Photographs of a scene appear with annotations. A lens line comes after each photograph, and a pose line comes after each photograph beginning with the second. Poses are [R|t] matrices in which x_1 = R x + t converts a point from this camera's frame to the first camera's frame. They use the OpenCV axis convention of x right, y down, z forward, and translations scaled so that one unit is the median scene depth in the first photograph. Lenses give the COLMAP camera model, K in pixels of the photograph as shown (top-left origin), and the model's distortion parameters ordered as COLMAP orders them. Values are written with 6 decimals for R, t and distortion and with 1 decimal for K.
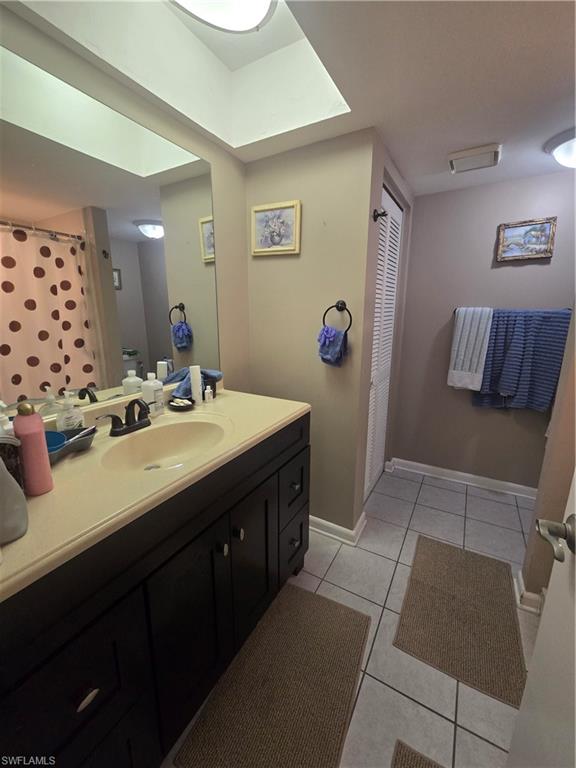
lens RADIAL K [[315.7, 0, 285.3], [0, 315.7, 379.3], [0, 0, 1]] dist [-0.000254, 0.000094]
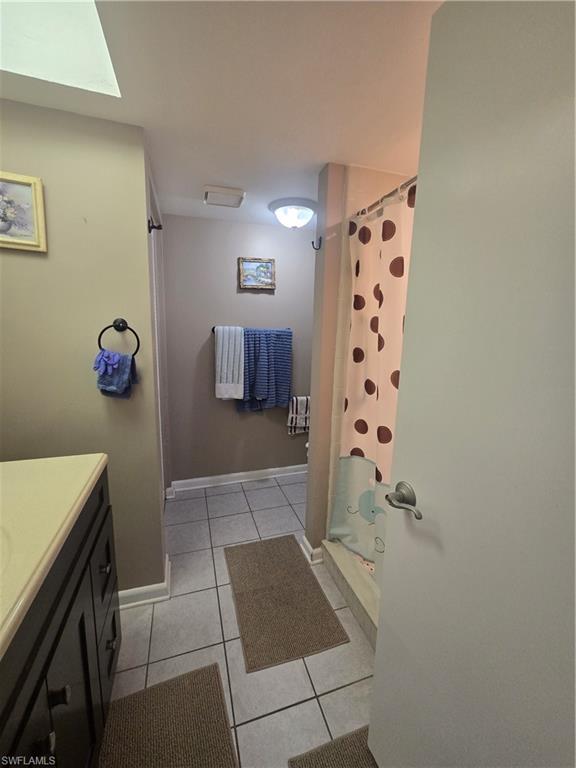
lens RADIAL K [[315.7, 0, 285.3], [0, 315.7, 379.3], [0, 0, 1]] dist [-0.000254, 0.000094]
pose [[0.668814, -0.112260, 0.734906, -0.139172], [0.141182, 0.989723, 0.022699, -0.044485], [-0.729901, 0.088575, 0.677789, 0.122928]]
